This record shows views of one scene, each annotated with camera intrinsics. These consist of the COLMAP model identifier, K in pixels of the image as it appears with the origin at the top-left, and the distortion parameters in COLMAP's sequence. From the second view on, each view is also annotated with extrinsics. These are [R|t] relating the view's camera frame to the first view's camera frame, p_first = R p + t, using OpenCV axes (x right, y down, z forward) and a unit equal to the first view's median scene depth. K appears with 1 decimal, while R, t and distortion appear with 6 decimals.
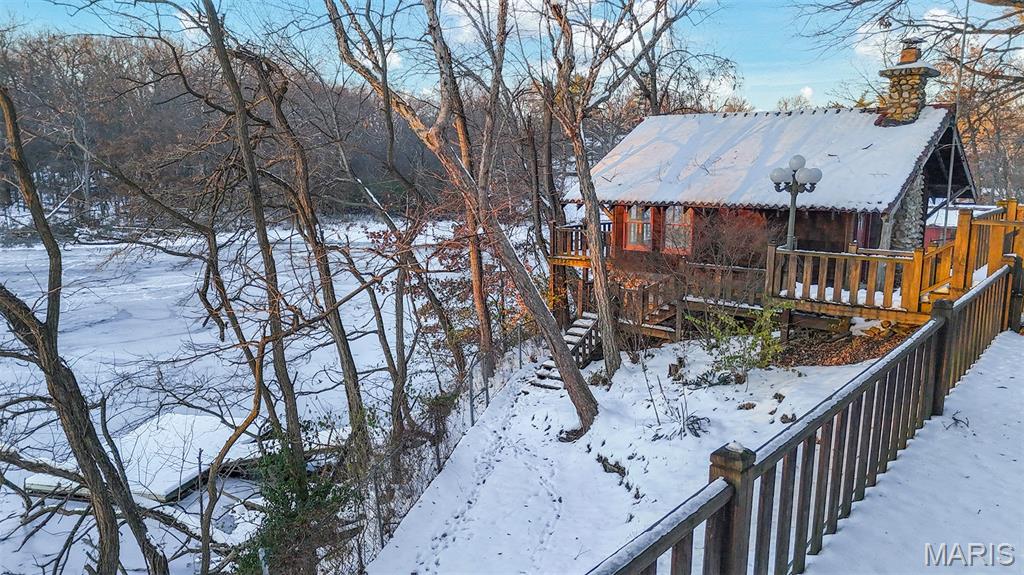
lens RADIAL K [[745.4, 0, 511.4], [0, 745.4, 286.9], [0, 0, 1]] dist [0.092787, -0.052582]
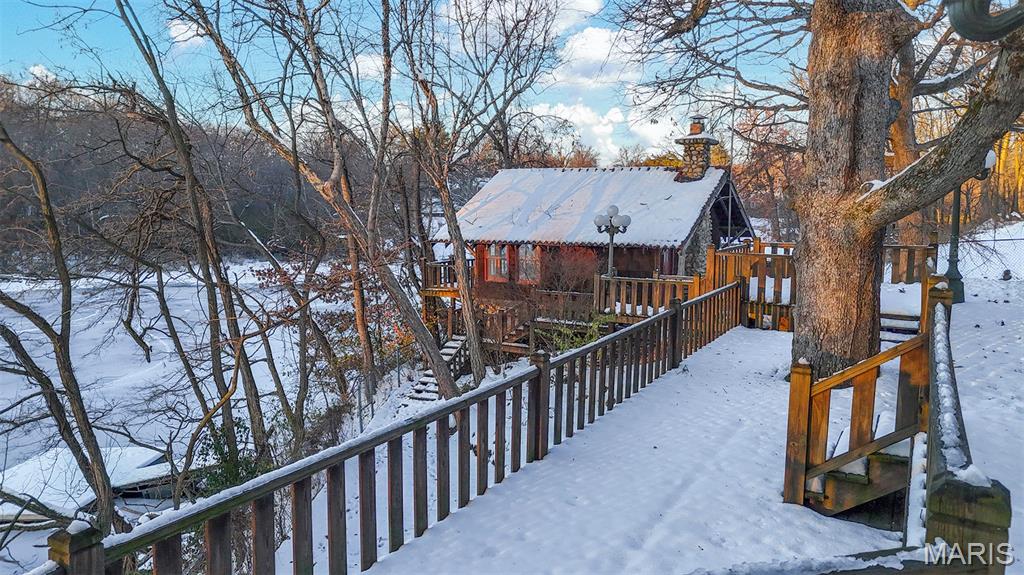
lens RADIAL K [[745.4, 0, 516.2], [0, 745.4, 290.4], [0, 0, 1]] dist [0.092787, -0.052582]
pose [[0.981412, -0.021528, 0.190704, -0.029885], [0.030602, 0.998529, -0.044768, 0.020617], [-0.189460, 0.049772, 0.980626, -0.181936]]
